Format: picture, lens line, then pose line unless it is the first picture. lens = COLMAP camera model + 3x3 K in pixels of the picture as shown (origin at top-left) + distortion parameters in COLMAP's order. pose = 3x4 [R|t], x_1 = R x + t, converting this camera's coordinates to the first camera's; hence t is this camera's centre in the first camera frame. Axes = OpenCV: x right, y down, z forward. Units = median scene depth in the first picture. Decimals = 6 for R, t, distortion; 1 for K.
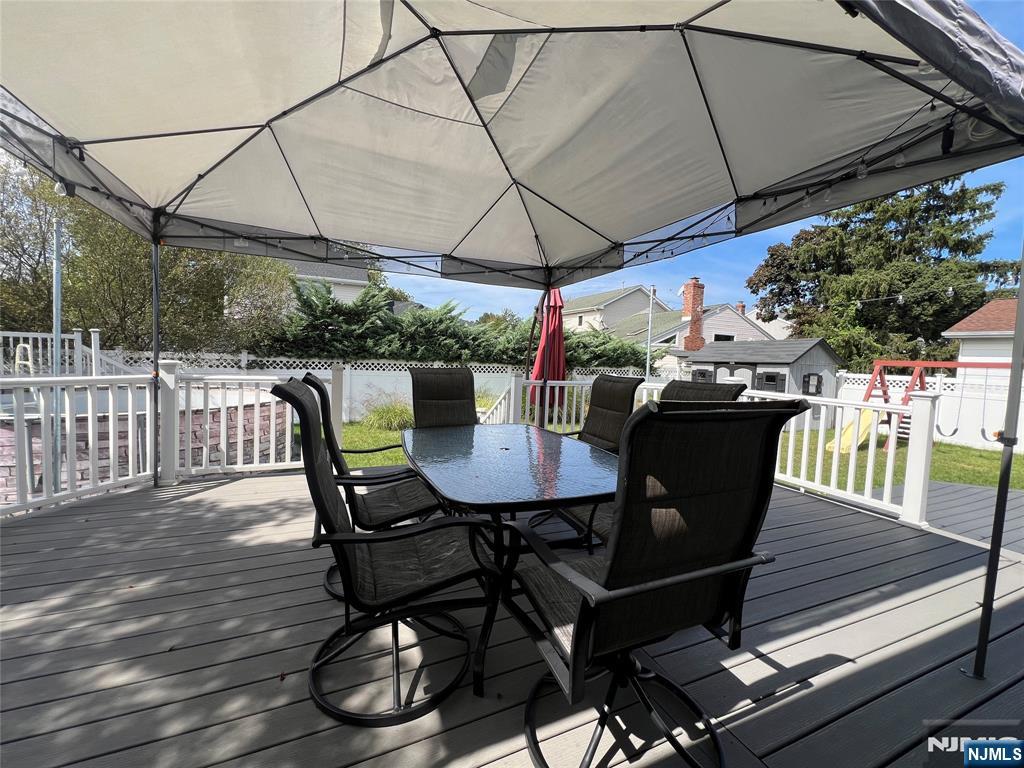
lens RADIAL K [[410.7, 0, 512.0], [0, 410.7, 384.0], [0, 0, 1]] dist [0.001968, 0.000017]
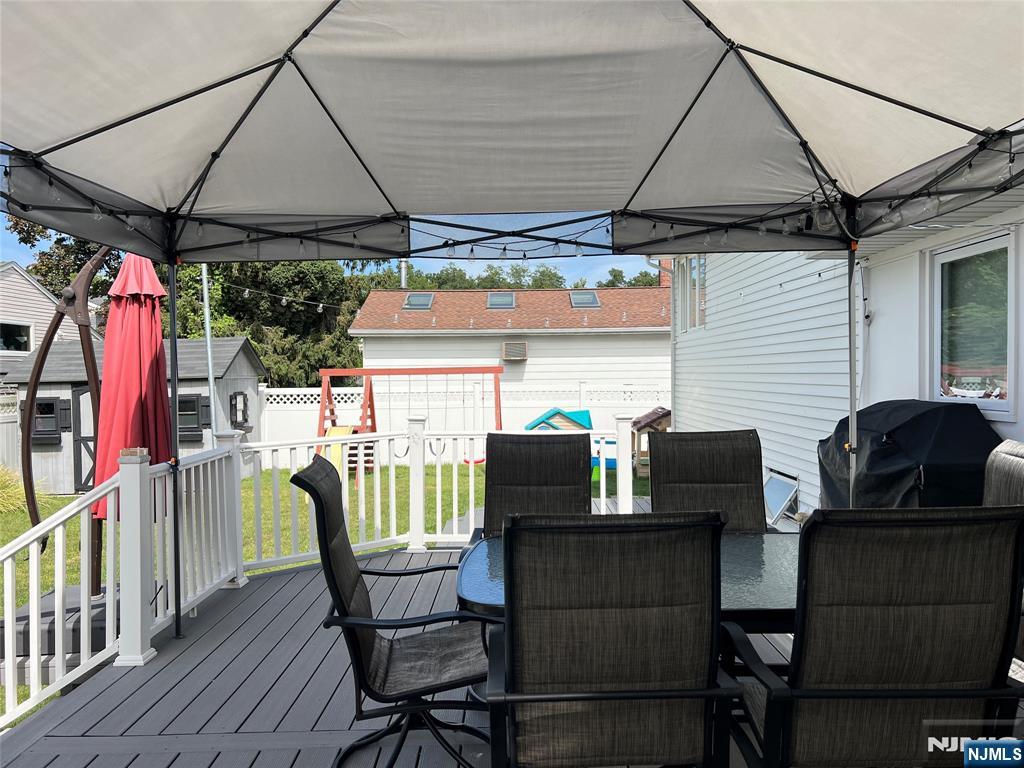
lens RADIAL K [[767.4, 0, 515.1], [0, 767.4, 395.6], [0, 0, 1]] dist [0.043934, -0.010383]
pose [[0.403614, -0.072793, 0.912029, -0.129799], [0.088950, 0.995230, 0.040069, -0.019618], [-0.910595, 0.064953, 0.408164, 0.073185]]
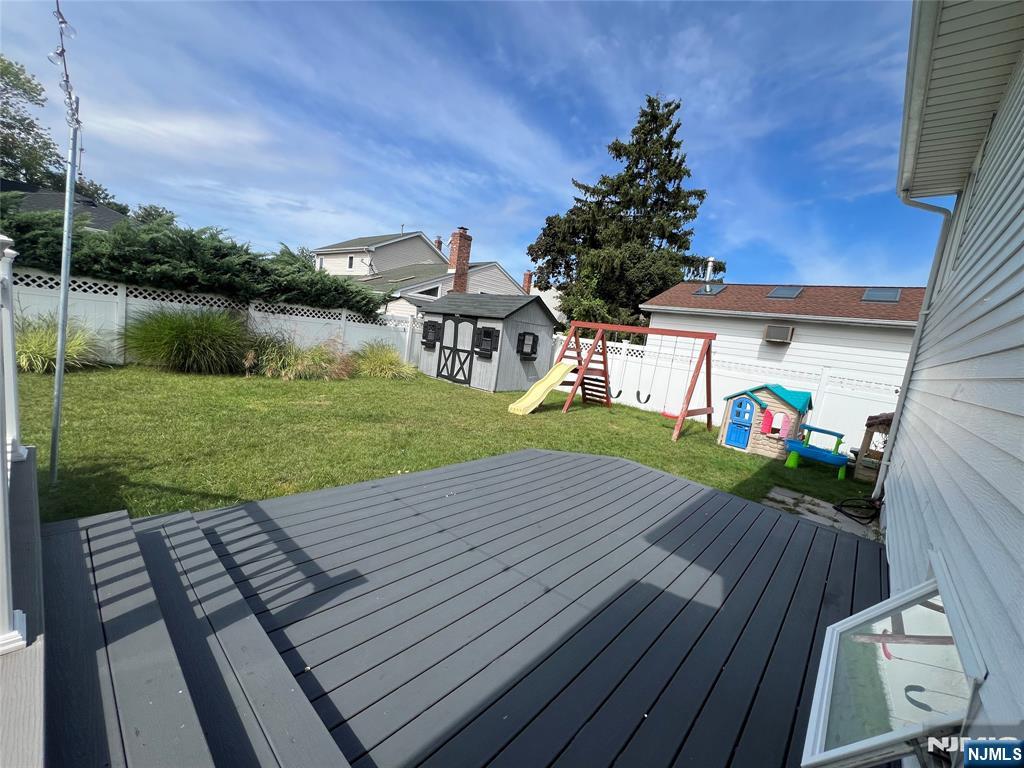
lens RADIAL K [[410.7, 0, 512.0], [0, 410.7, 384.0], [0, 0, 1]] dist [0.001968, 0.000017]
pose [[0.909883, 0.027141, 0.413976, 0.198532], [-0.066326, 0.994539, 0.080575, 0.012939], [-0.409528, -0.100771, 0.906715, 0.087165]]
